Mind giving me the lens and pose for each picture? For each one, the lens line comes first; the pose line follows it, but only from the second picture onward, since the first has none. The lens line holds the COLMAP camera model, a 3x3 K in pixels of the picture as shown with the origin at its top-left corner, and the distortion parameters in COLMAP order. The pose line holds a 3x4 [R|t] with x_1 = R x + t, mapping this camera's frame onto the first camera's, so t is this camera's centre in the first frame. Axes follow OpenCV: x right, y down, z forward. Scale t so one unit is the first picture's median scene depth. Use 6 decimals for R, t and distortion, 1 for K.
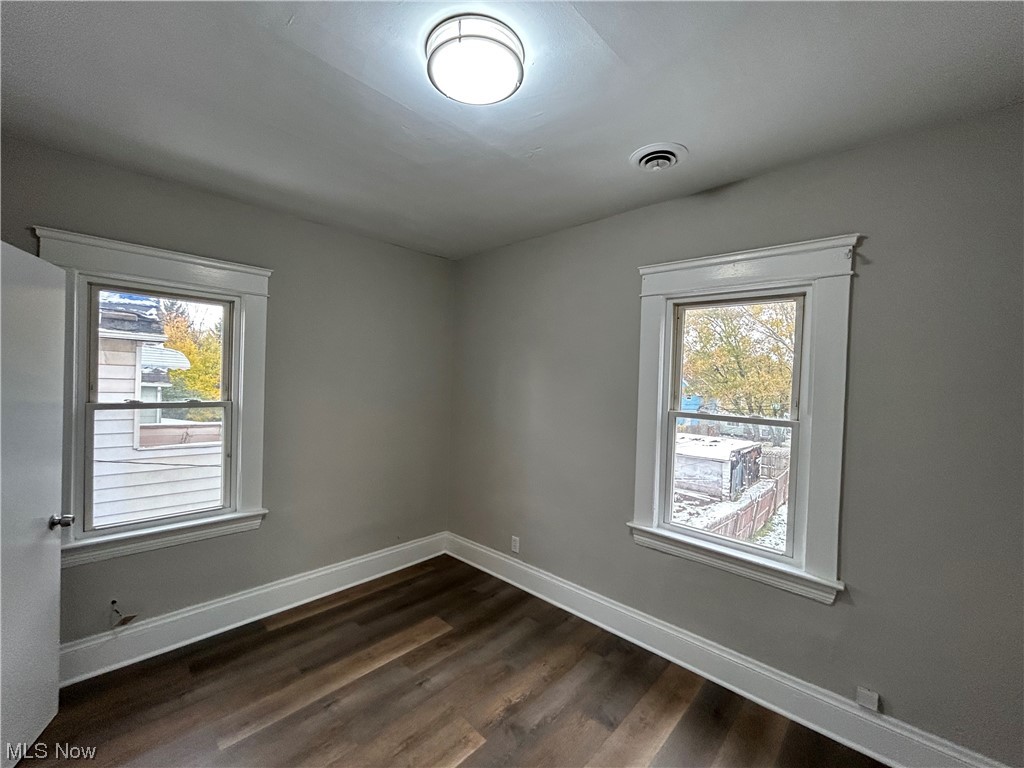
lens RADIAL K [[412.9, 0, 509.7], [0, 412.9, 386.1], [0, 0, 1]] dist [-0.001835, -0.000259]
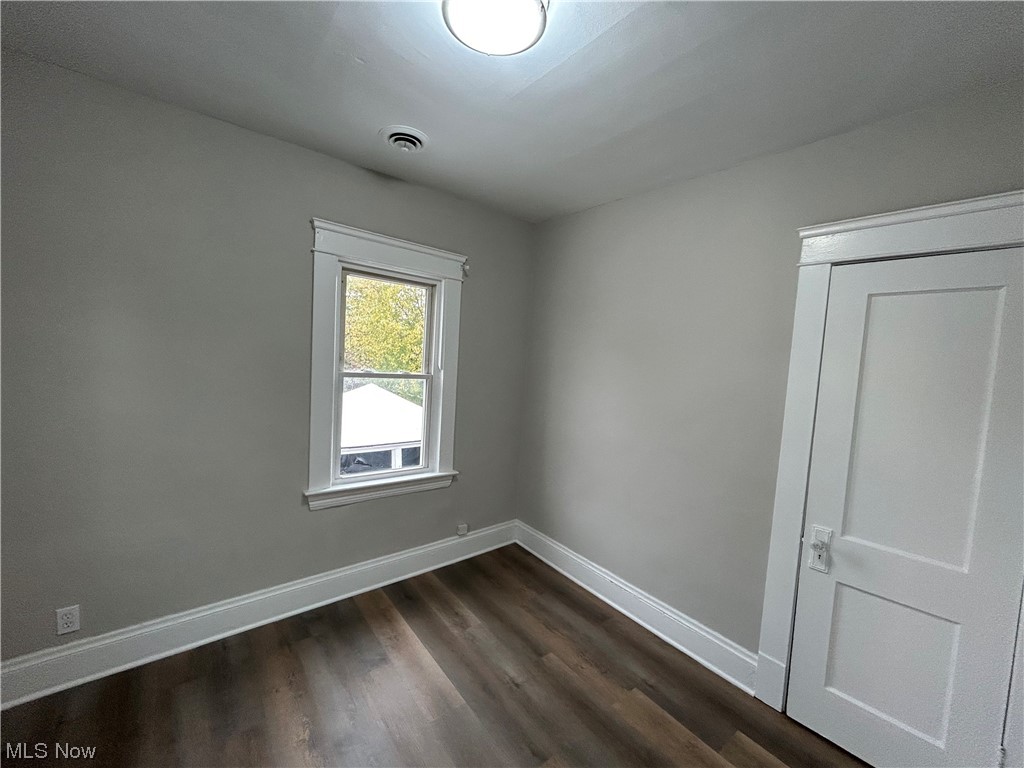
lens RADIAL K [[412.9, 0, 509.7], [0, 412.9, 386.1], [0, 0, 1]] dist [-0.001835, -0.000259]
pose [[0.129688, -0.087825, 0.987658, -0.614181], [-0.031525, 0.995201, 0.092635, -0.014018], [-0.991054, -0.043150, 0.126297, 0.470638]]
